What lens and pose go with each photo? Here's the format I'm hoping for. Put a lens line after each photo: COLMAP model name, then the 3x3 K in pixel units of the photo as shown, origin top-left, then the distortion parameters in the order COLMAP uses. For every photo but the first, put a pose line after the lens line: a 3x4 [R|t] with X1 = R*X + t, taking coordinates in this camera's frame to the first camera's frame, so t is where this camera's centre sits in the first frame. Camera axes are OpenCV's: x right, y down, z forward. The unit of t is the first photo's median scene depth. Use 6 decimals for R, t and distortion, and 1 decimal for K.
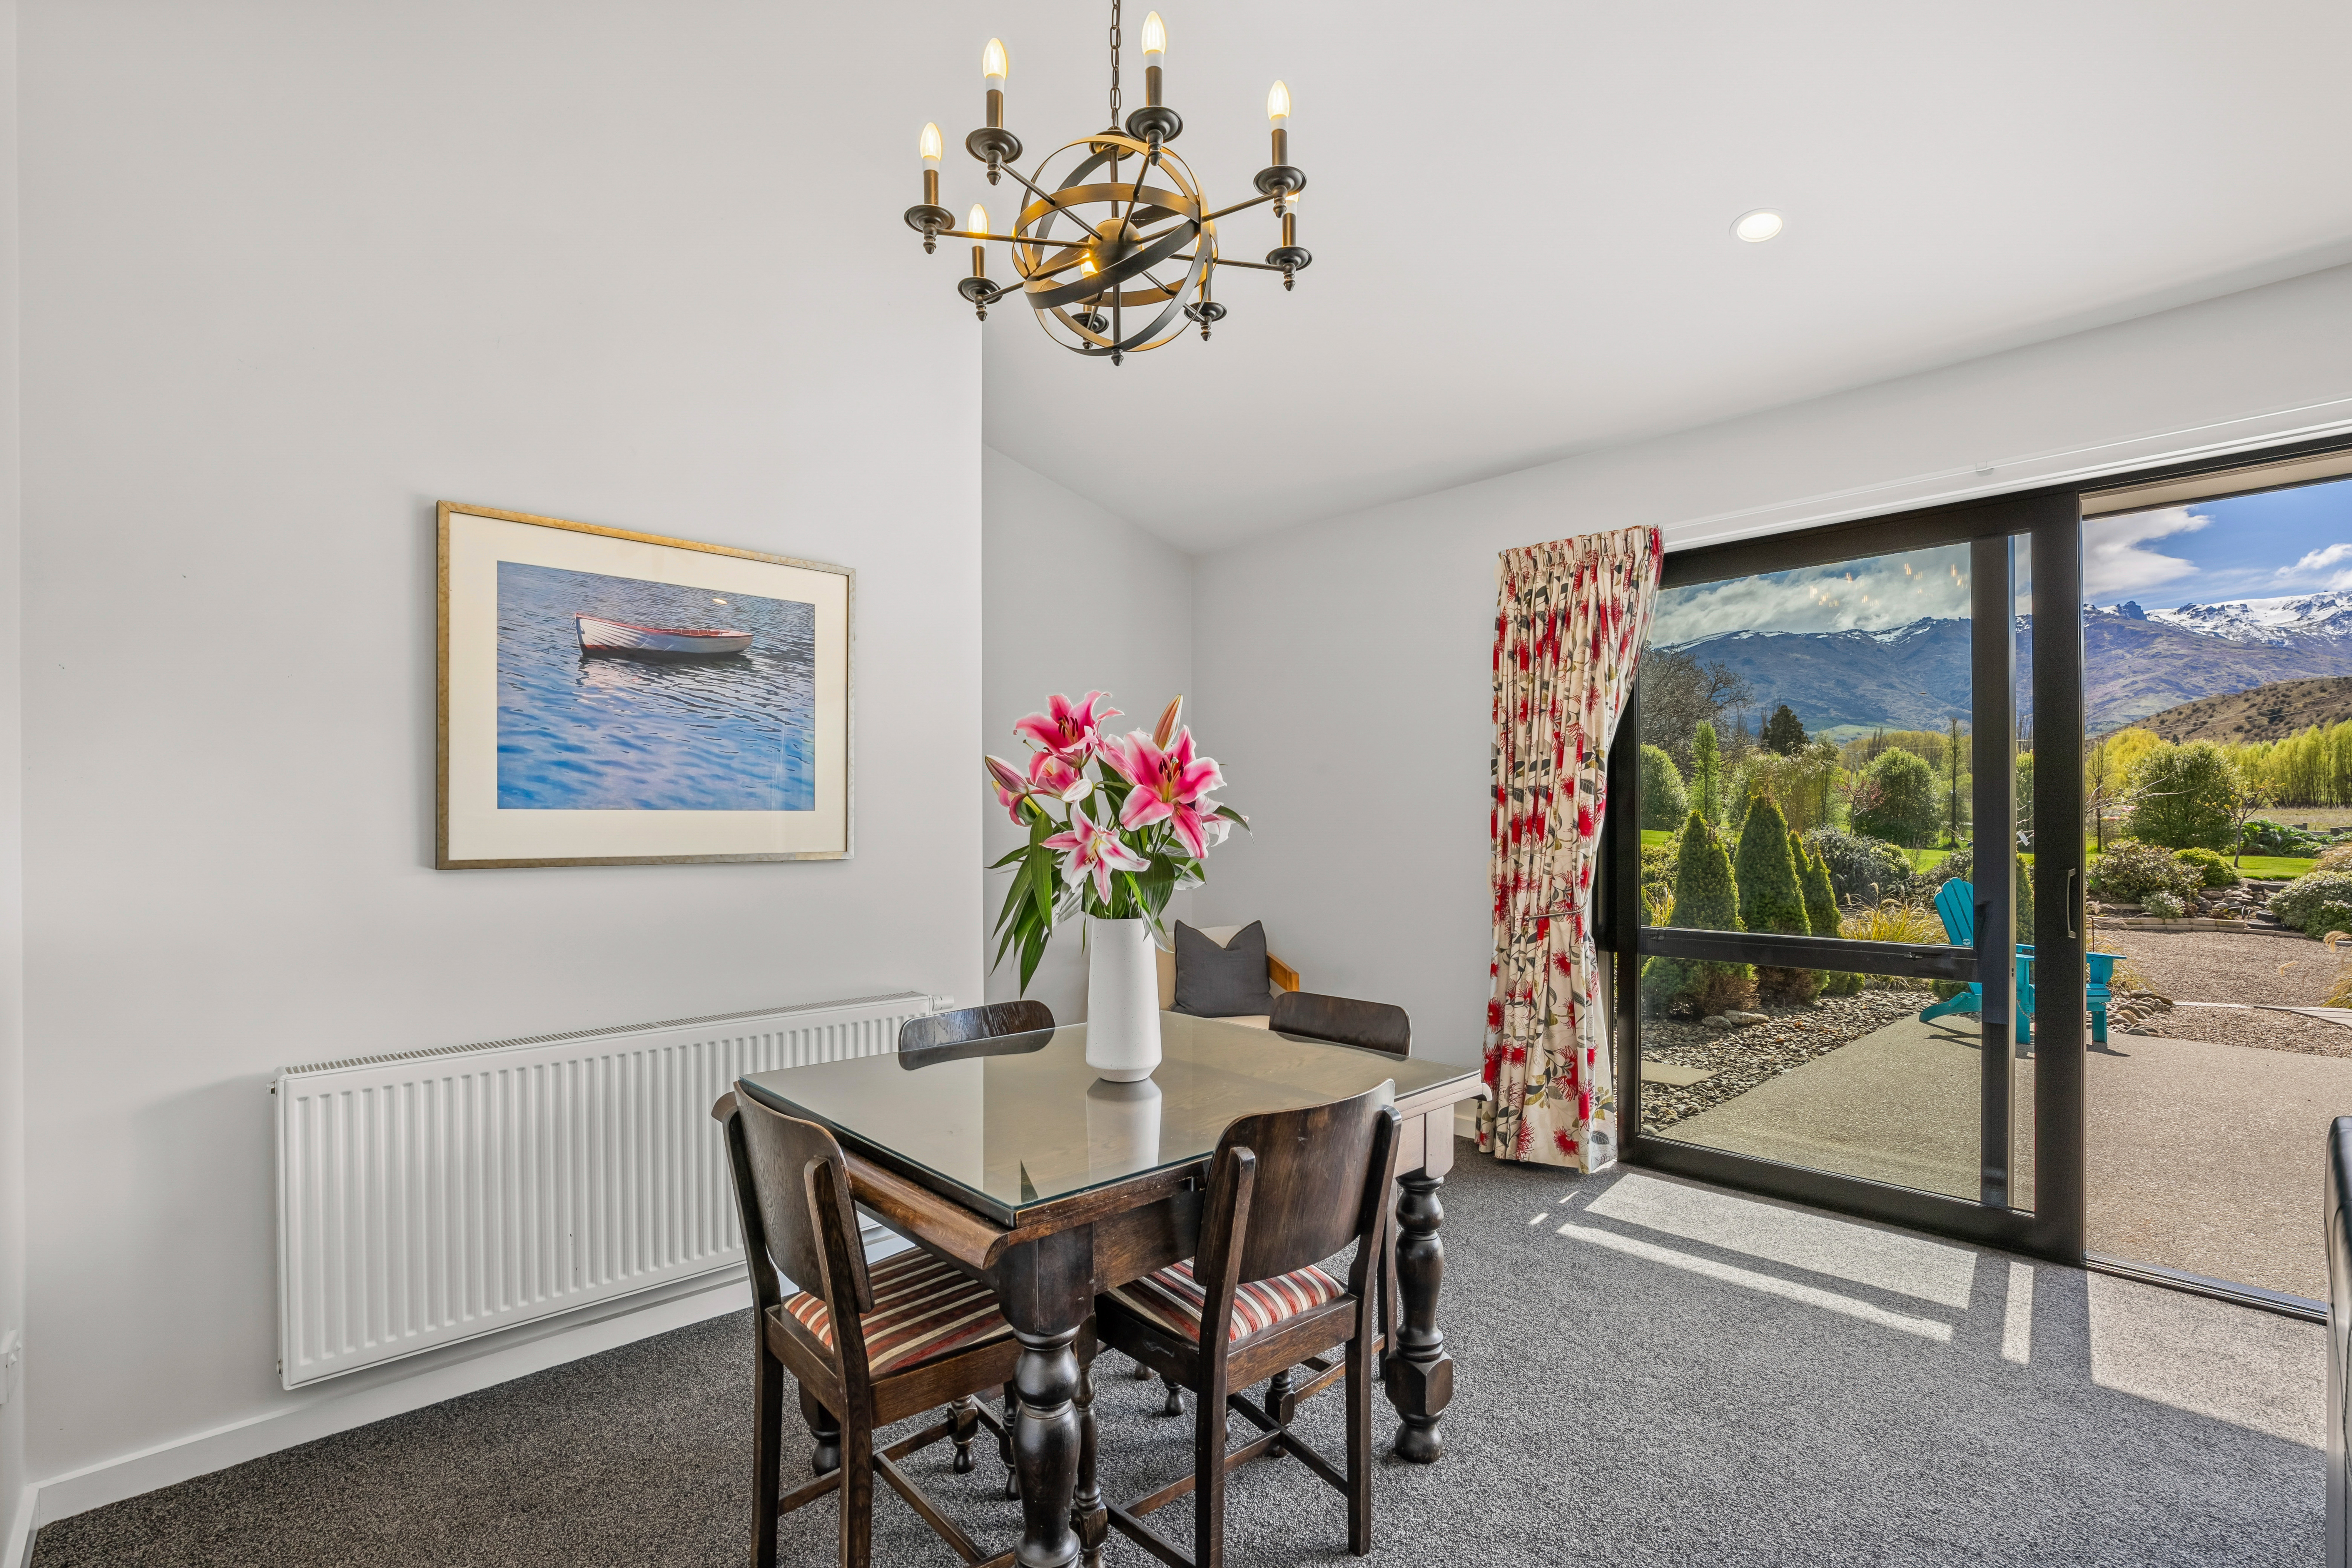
lens RADIAL K [[1075.2, 0, 1182.7], [0, 1075.2, 808.1], [0, 0, 1]] dist [-0.036352, 0.010839]
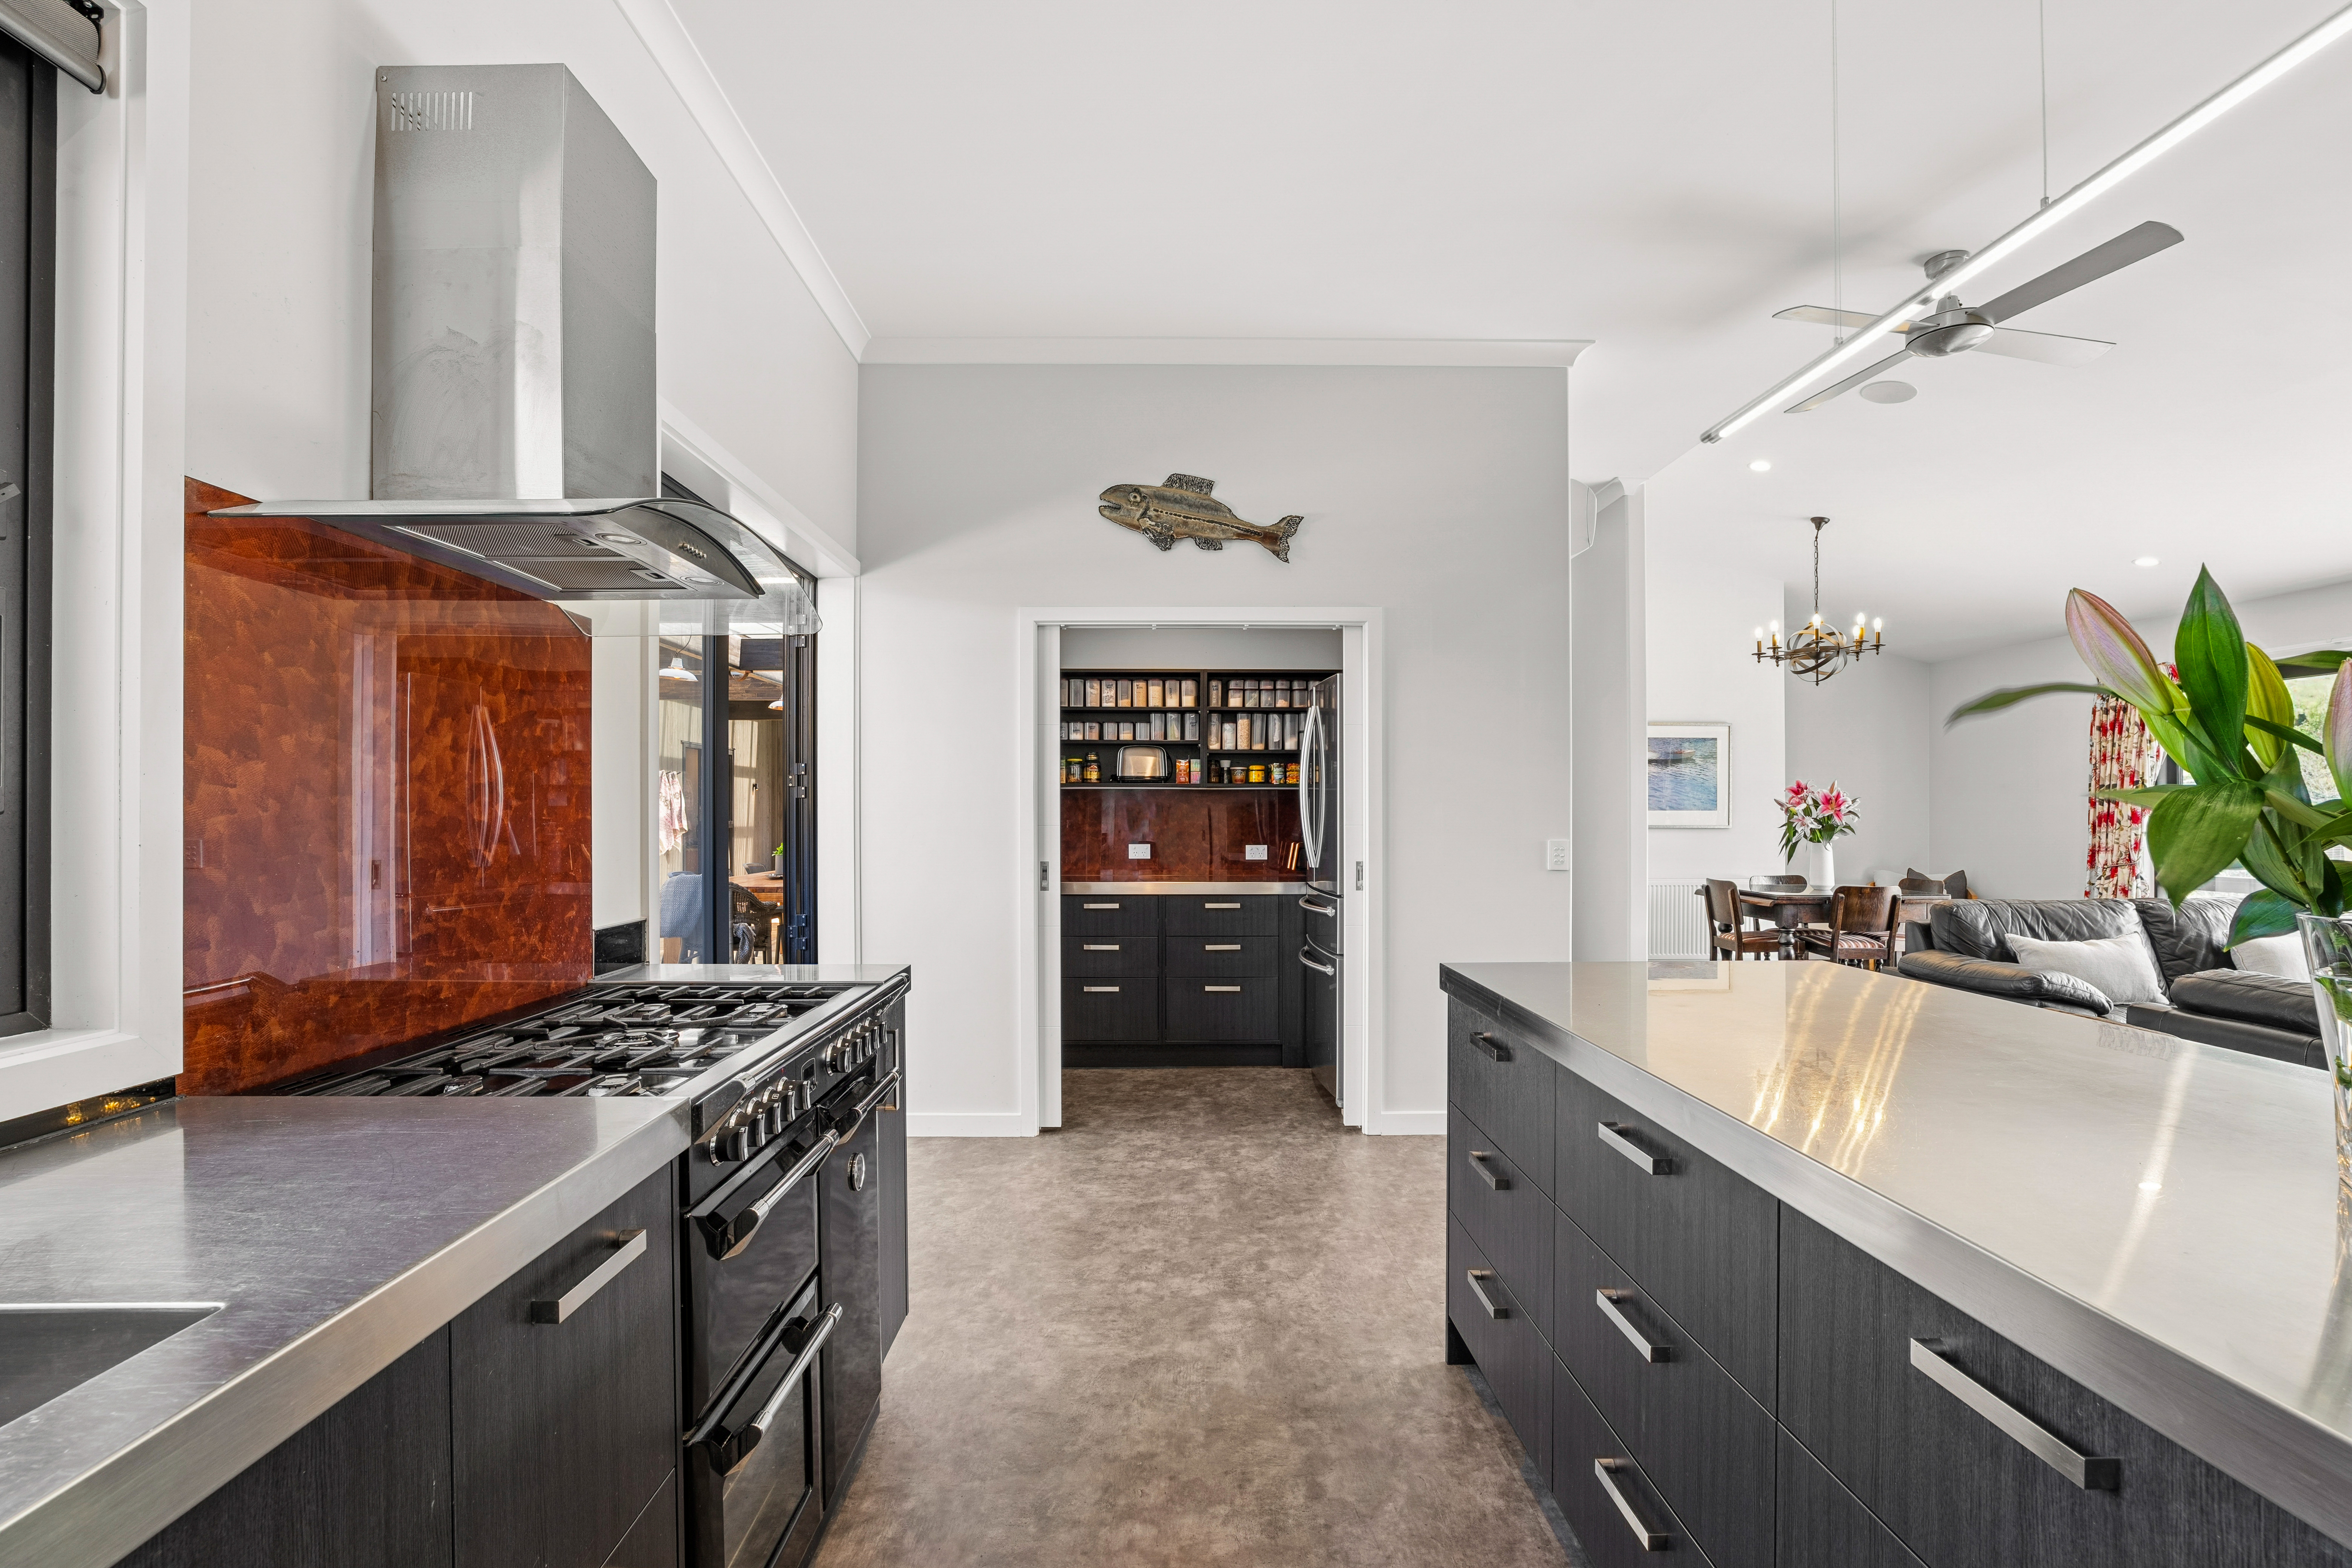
lens RADIAL K [[1075.2, 0, 1175.9], [0, 1075.2, 798.9], [0, 0, 1]] dist [-0.036352, 0.010839]
pose [[0.728258, -0.006575, -0.685271, 0.771960], [0.004398, 0.999978, -0.004921, -0.031117], [0.685288, 0.000570, 0.728272, -2.889999]]
